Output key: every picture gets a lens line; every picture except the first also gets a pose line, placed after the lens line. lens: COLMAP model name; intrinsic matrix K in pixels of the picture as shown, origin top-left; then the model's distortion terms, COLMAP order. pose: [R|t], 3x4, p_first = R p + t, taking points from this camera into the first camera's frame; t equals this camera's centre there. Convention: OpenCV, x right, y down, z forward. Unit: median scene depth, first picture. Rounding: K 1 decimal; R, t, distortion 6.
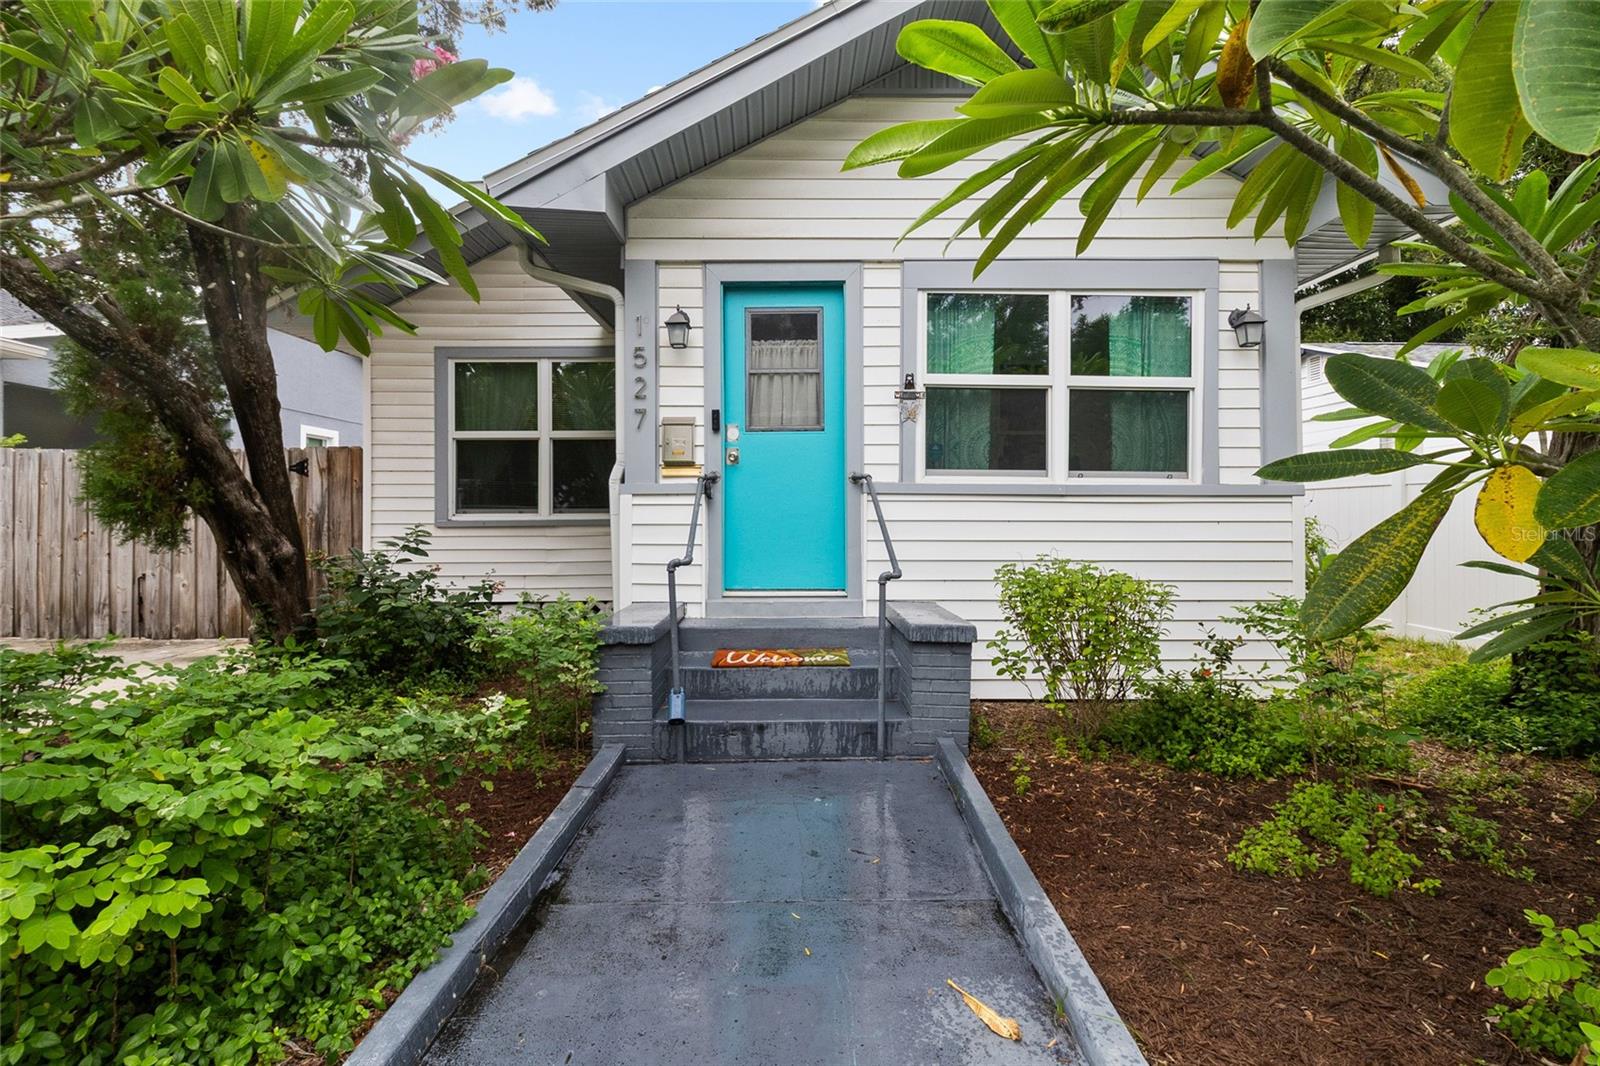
lens RADIAL K [[741.9, 0, 783.8], [0, 741.9, 508.7], [0, 0, 1]] dist [-0.002064, -0.000571]
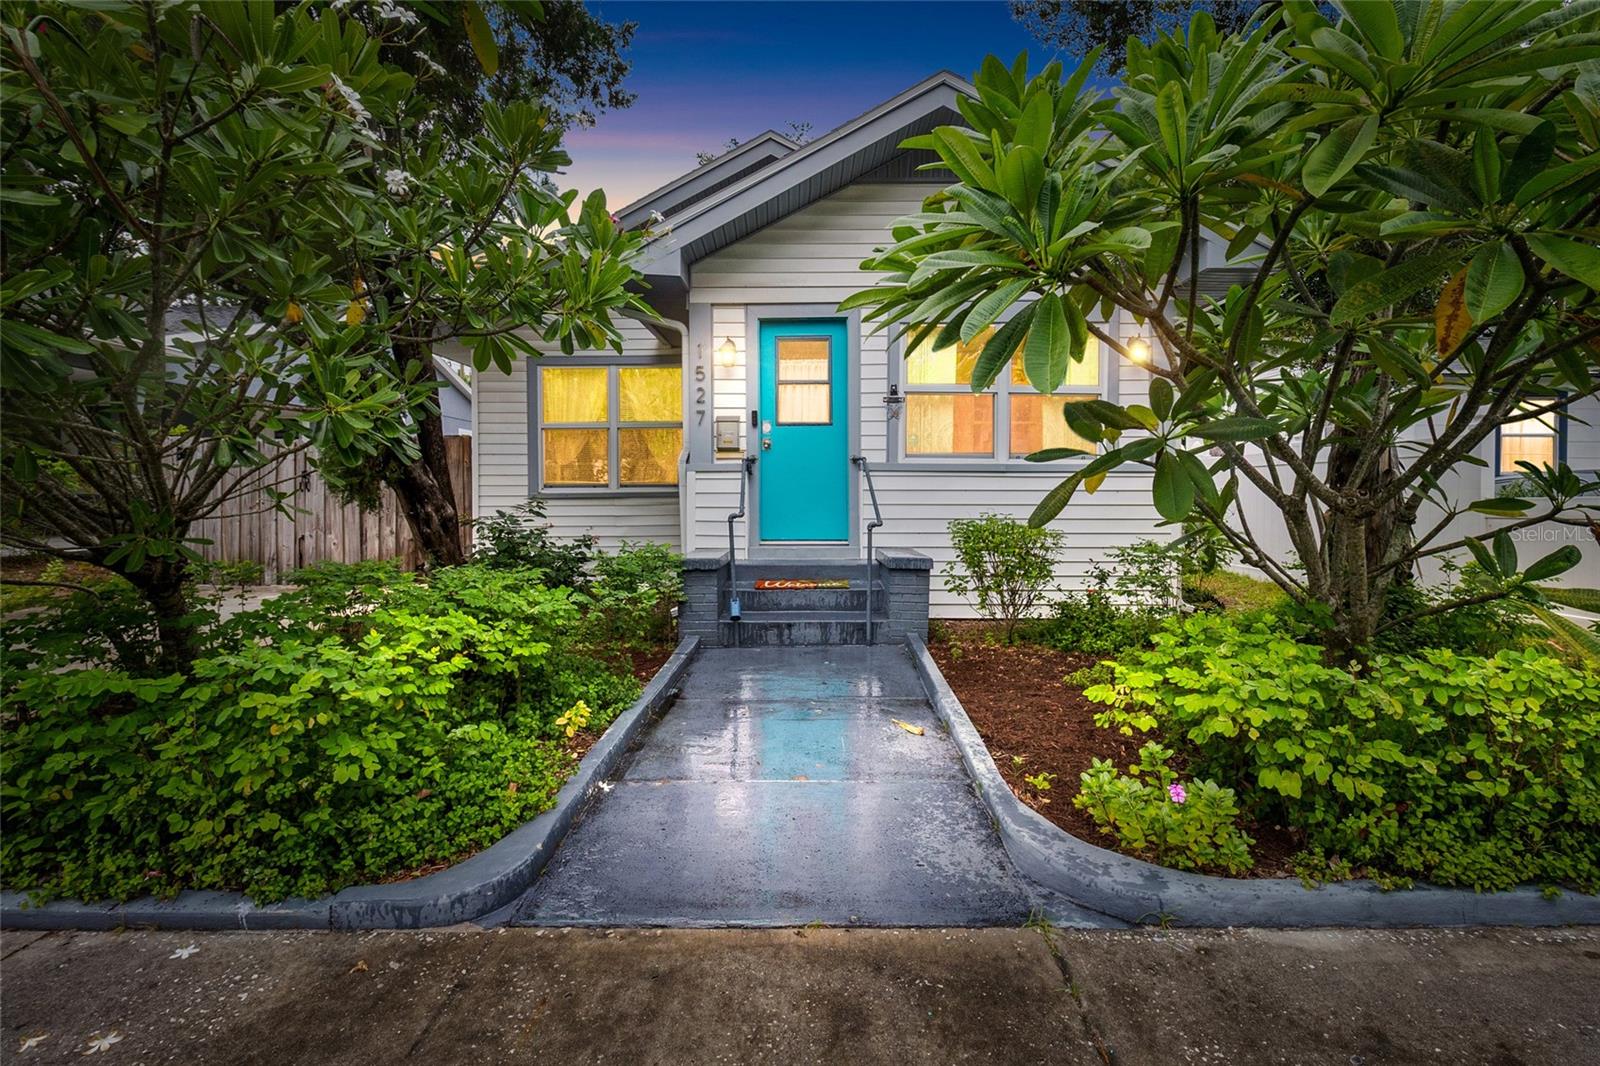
lens RADIAL K [[741.9, 0, 783.8], [0, 741.9, 508.7], [0, 0, 1]] dist [-0.002064, -0.000571]
pose [[0.999826, -0.000885, -0.018618, -0.011232], [0.001375, 0.999652, 0.026343, 0.014310], [0.018588, -0.026364, 0.999480, -0.405112]]
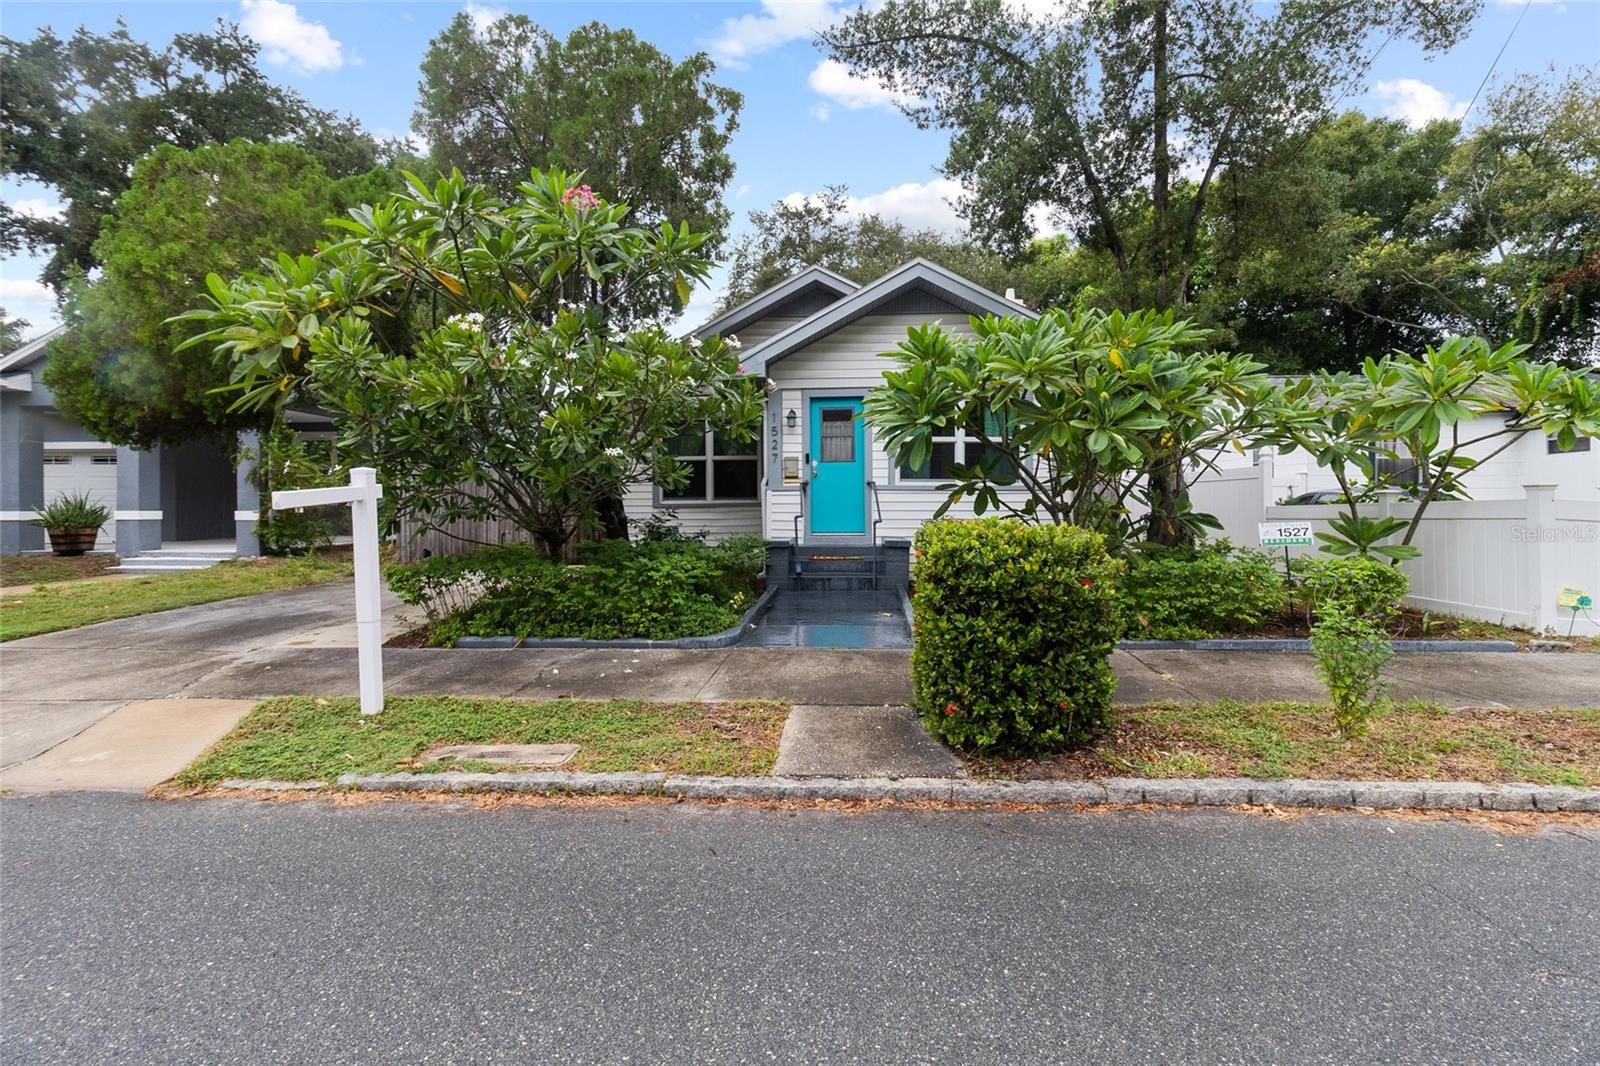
lens RADIAL K [[741.9, 0, 783.8], [0, 741.9, 508.7], [0, 0, 1]] dist [-0.002064, -0.000571]
pose [[0.997680, -0.002767, -0.068027, -0.009409], [0.003616, 0.999917, 0.012359, 0.008637], [0.067987, -0.012577, 0.997607, -1.324321]]
